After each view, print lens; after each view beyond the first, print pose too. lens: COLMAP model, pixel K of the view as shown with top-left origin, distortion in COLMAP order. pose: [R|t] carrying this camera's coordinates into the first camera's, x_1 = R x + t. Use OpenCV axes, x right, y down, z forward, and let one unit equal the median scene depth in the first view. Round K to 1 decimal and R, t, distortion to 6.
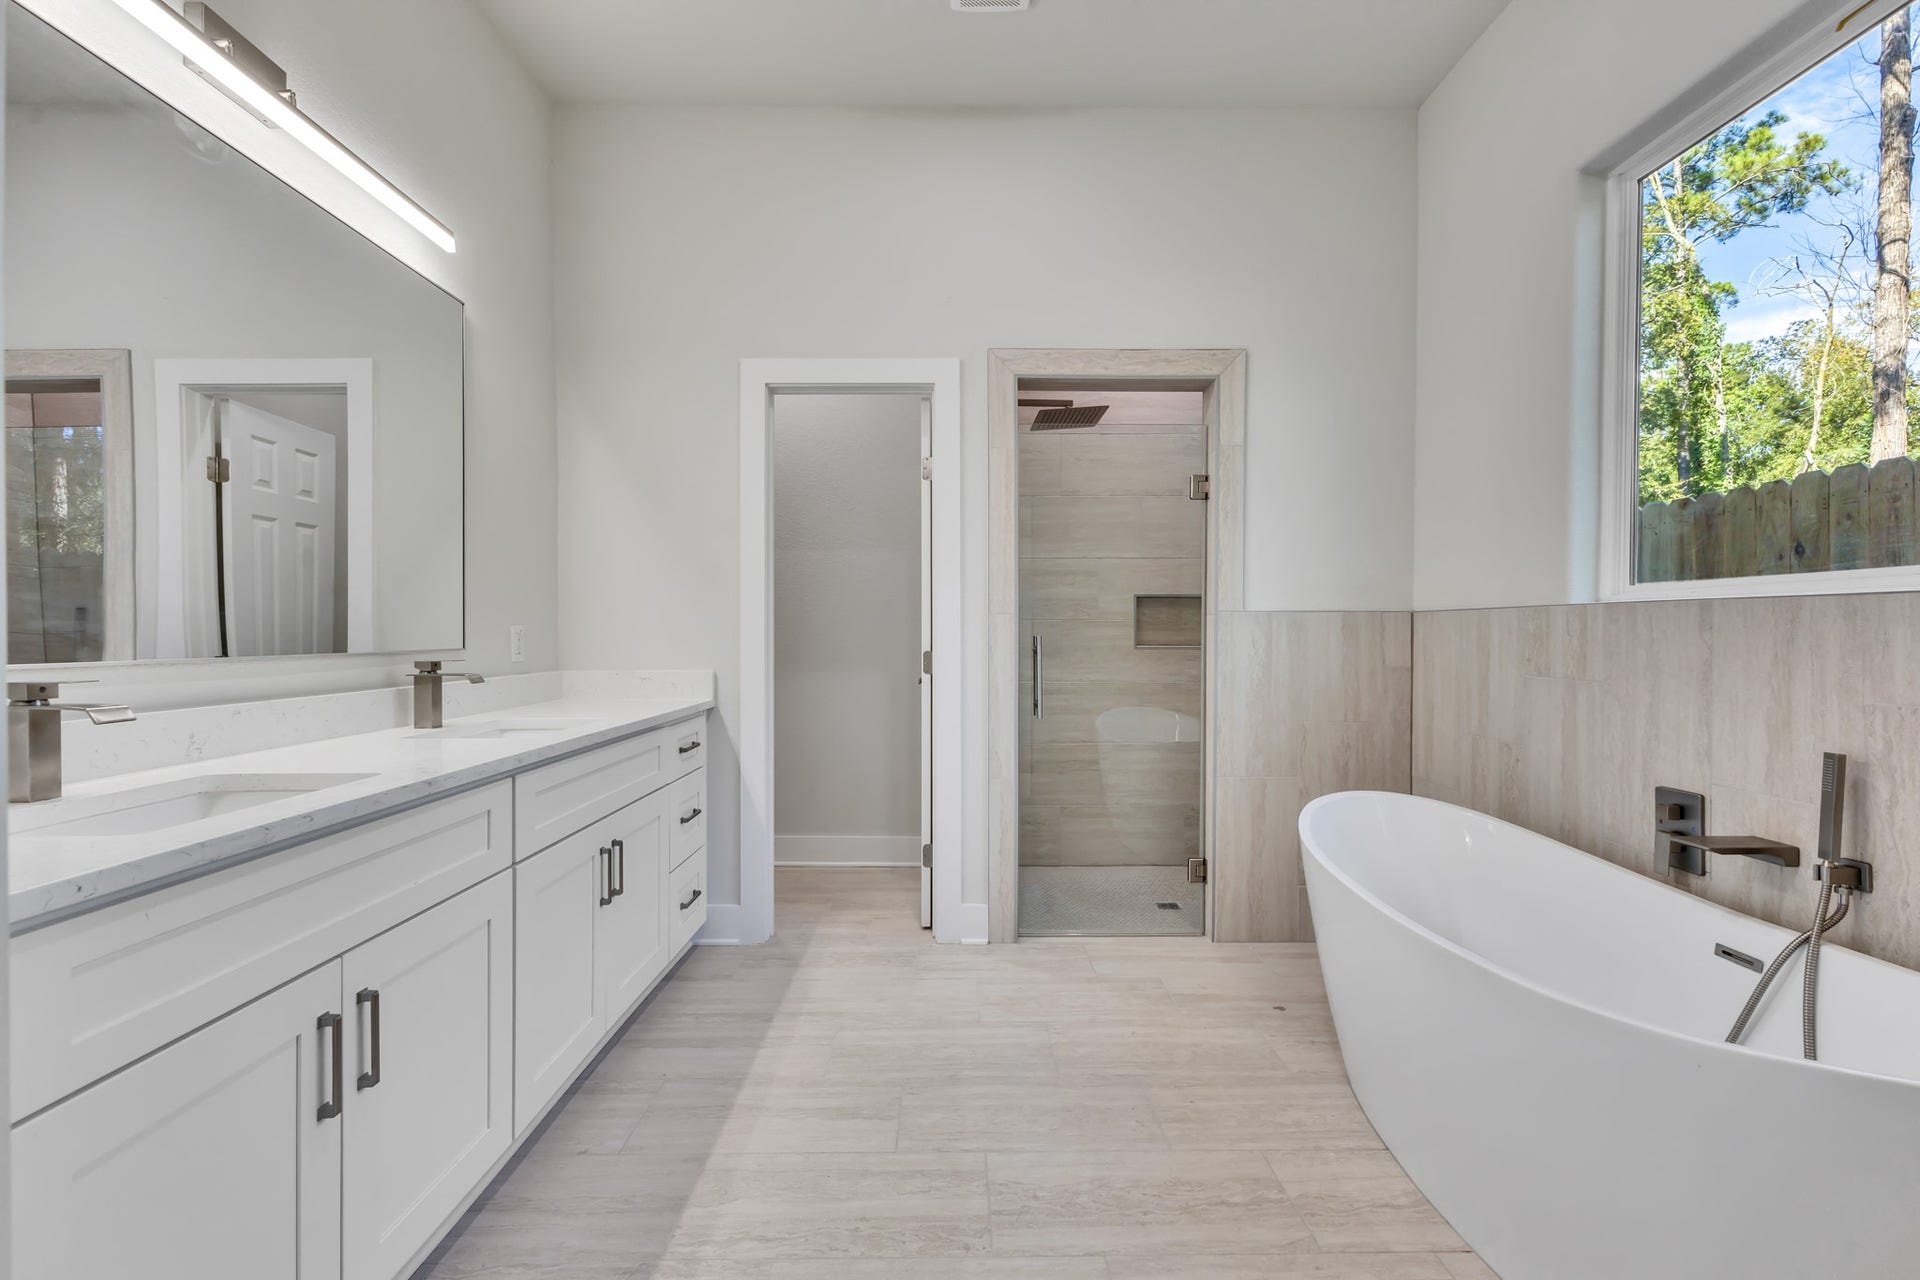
lens RADIAL K [[826.5, 0, 960.0], [0, 826.5, 640.0], [0, 0, 1]] dist [0.009452, 0.000010]
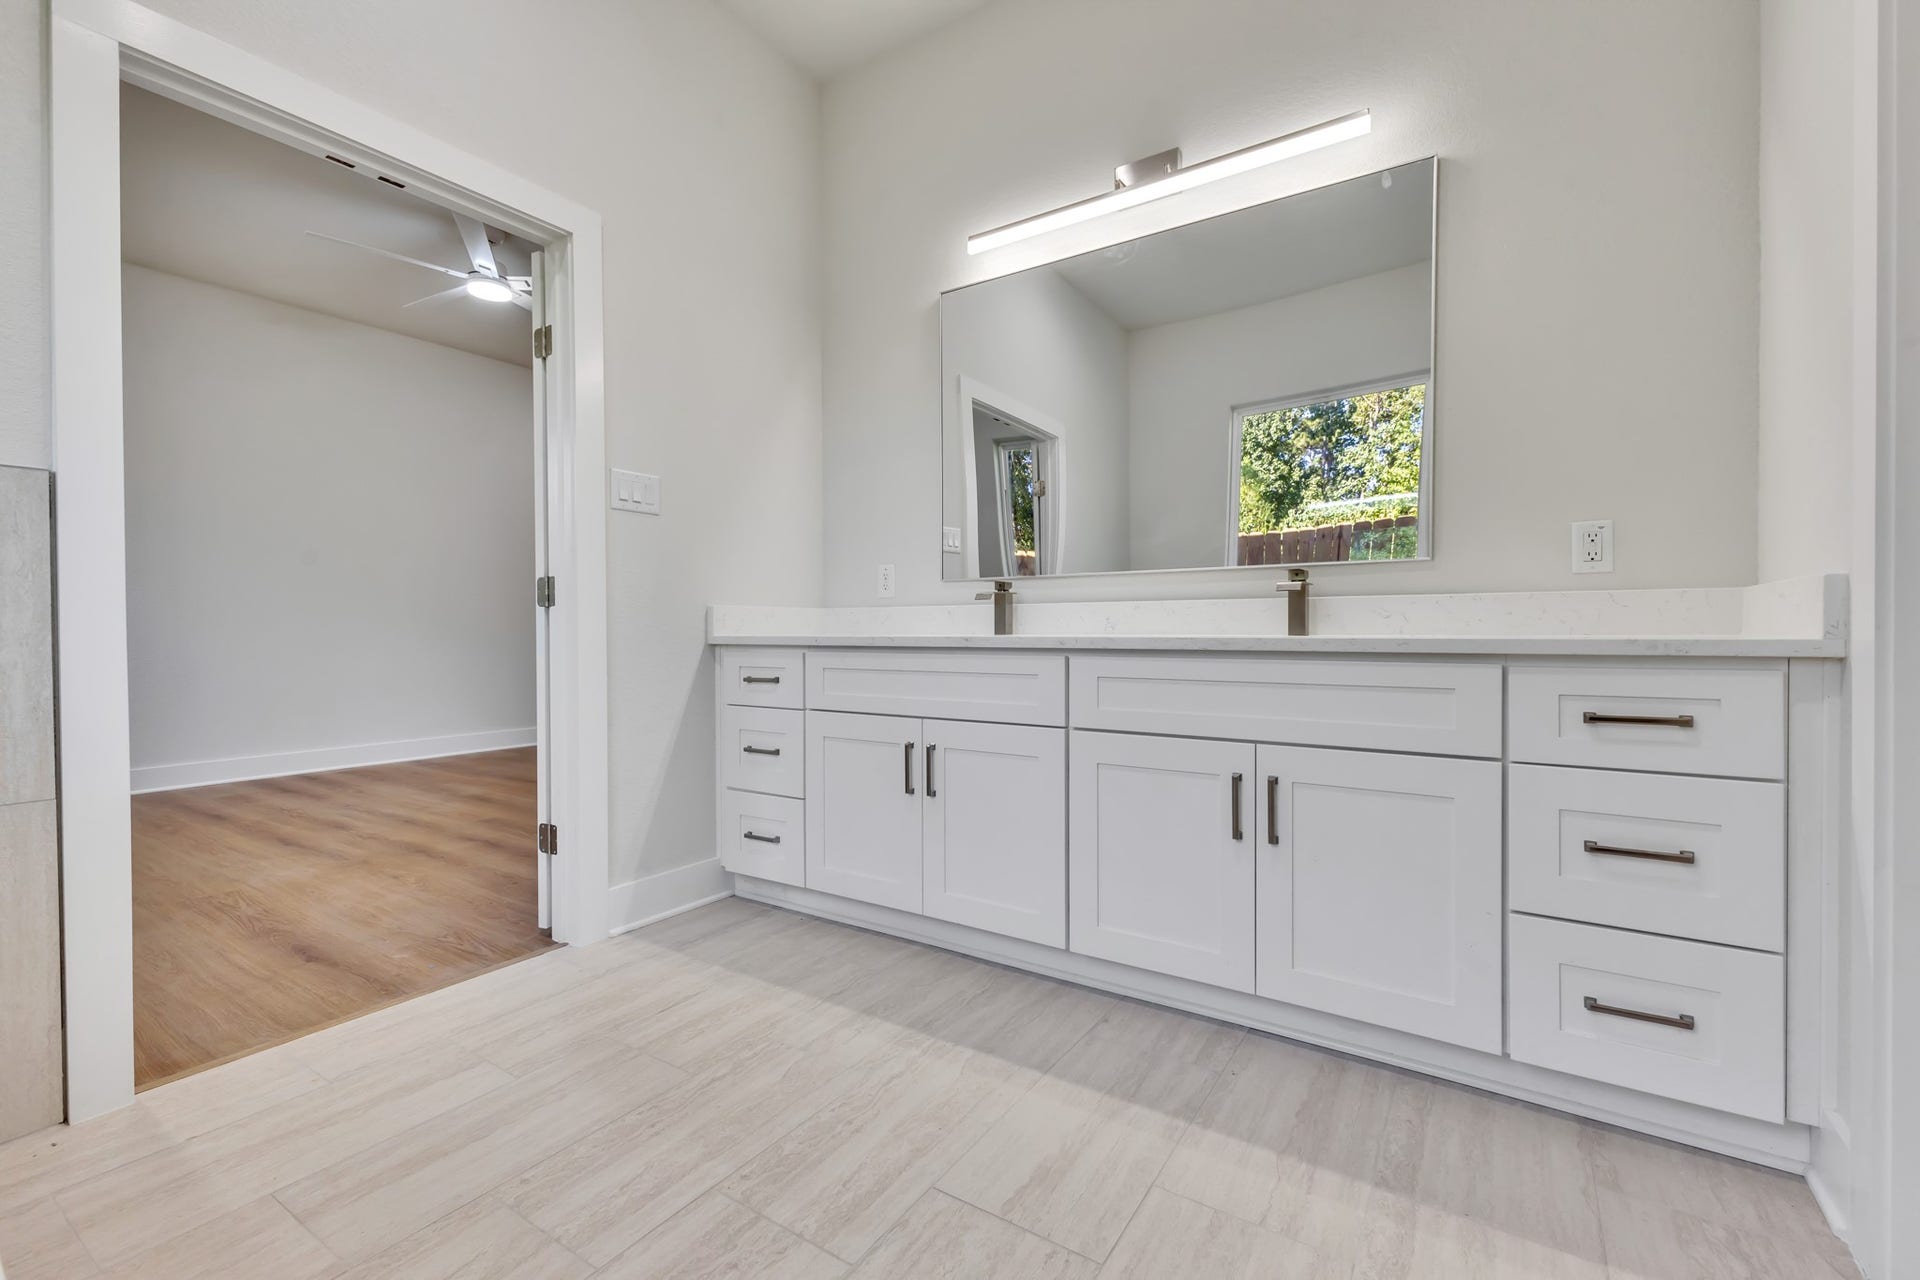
lens RADIAL K [[826.5, 0, 960.0], [0, 826.5, 640.0], [0, 0, 1]] dist [0.009452, 0.000010]
pose [[-0.568406, 0.008866, -0.822700, 0.471936], [-0.004430, 0.999894, 0.013836, 0.105139], [0.822736, 0.011509, -0.568307, 1.311330]]
